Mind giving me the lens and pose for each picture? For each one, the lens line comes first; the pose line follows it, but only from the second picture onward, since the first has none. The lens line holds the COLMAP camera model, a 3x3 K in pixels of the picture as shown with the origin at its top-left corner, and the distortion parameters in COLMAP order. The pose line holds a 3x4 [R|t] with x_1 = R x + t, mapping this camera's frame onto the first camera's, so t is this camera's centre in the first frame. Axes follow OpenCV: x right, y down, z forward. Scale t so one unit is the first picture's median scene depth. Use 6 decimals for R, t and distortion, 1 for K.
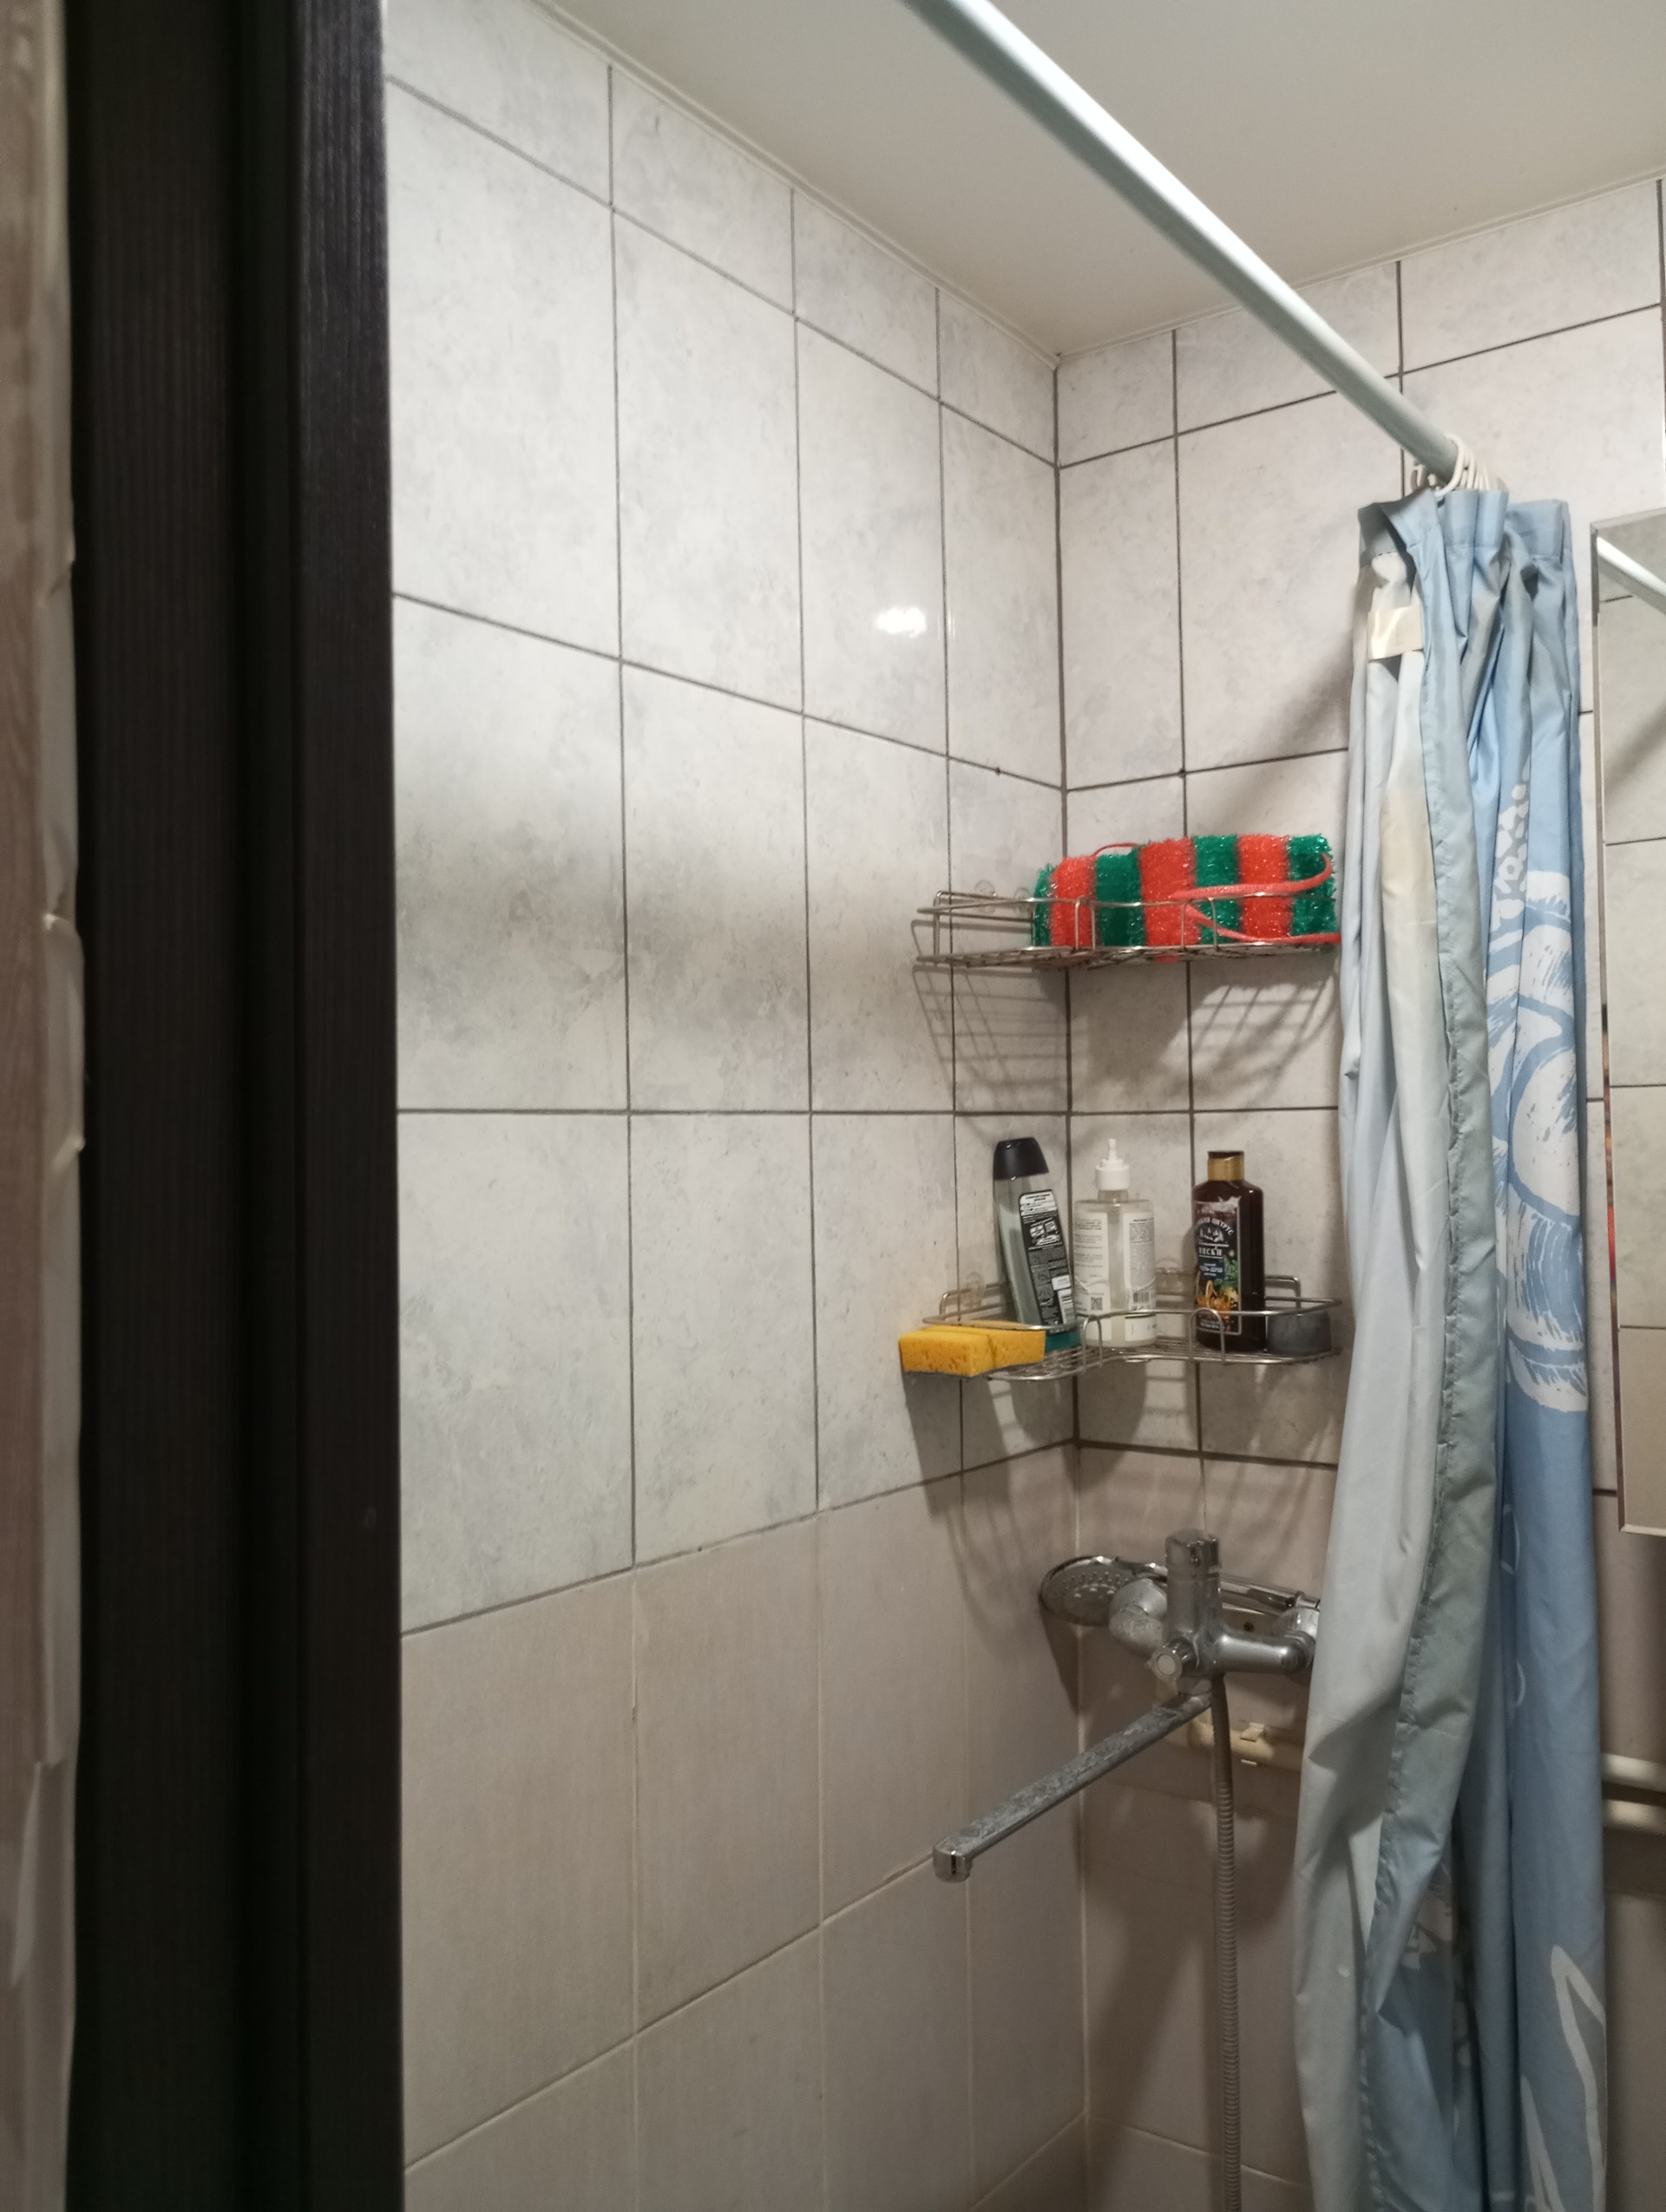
lens RADIAL K [[1826.4, 0, 833.0], [0, 1826.4, 1106.0], [0, 0, 1]] dist [0.057390, -0.055604]
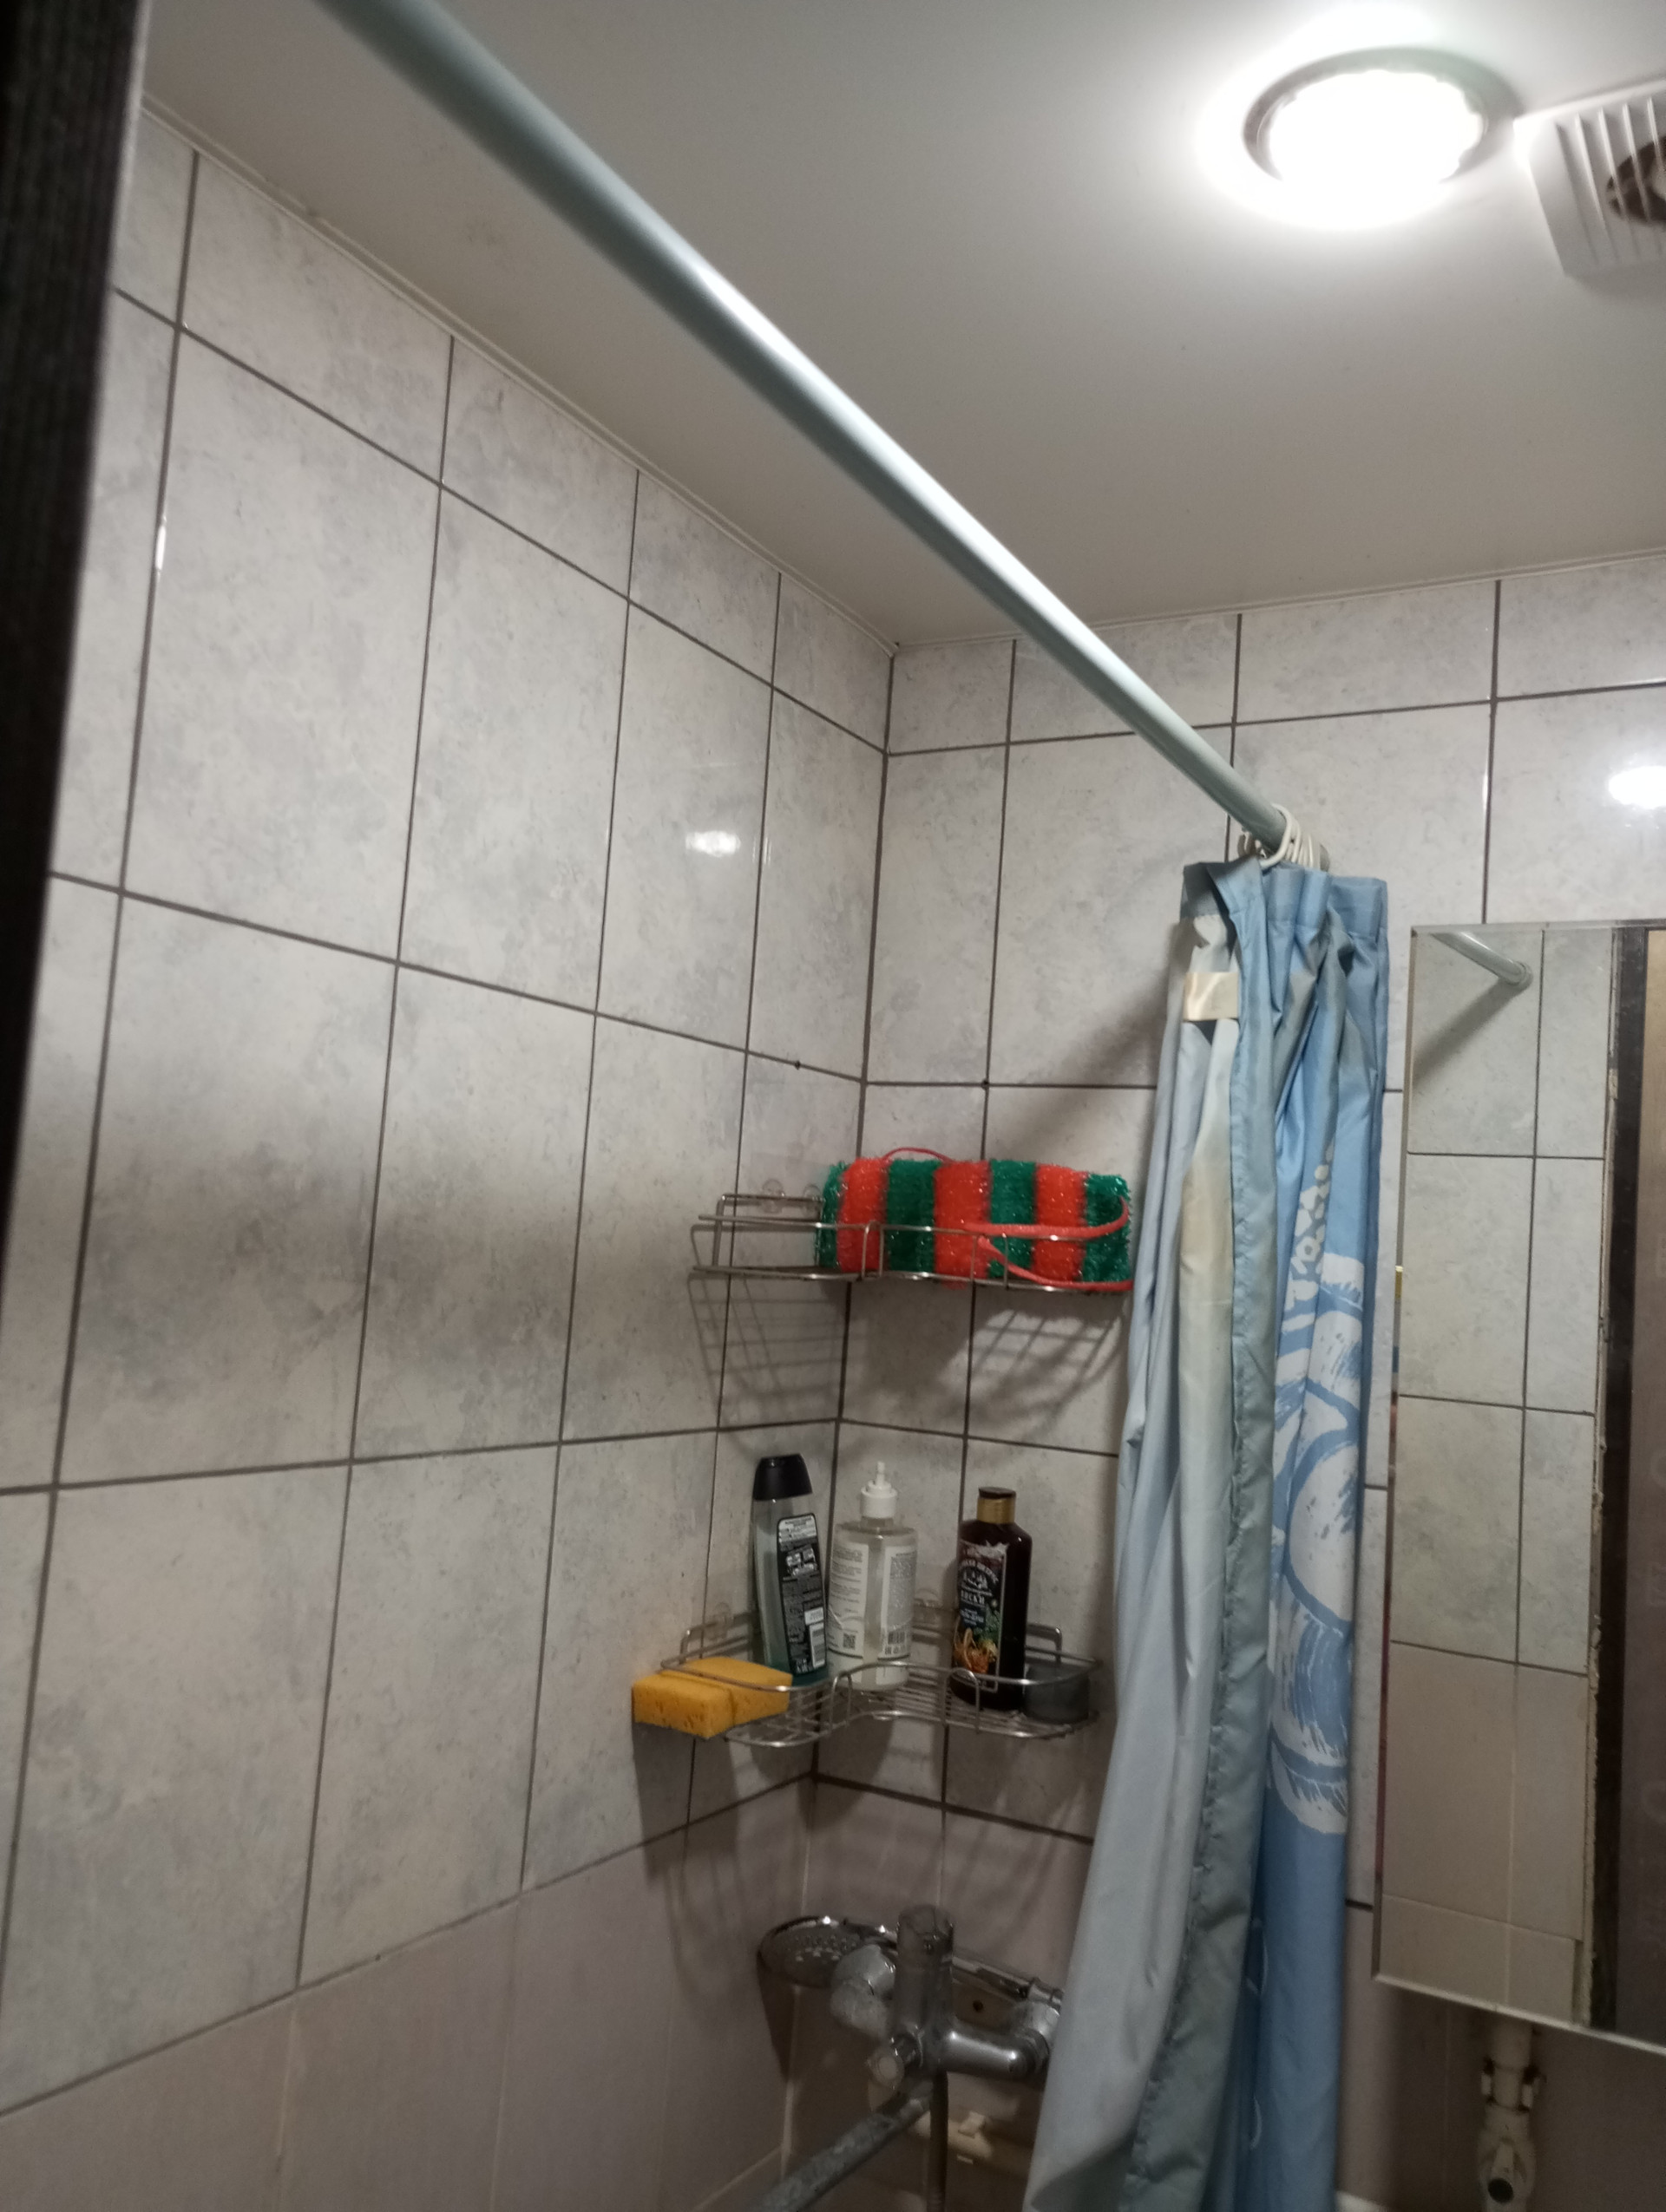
lens RADIAL K [[1826.4, 0, 833.0], [0, 1826.4, 1106.0], [0, 0, 1]] dist [0.057390, -0.055604]
pose [[0.988003, 0.099534, 0.118084, -0.002232], [-0.091604, 0.993276, -0.070793, -0.111115], [-0.124337, 0.059127, 0.990477, 0.064677]]
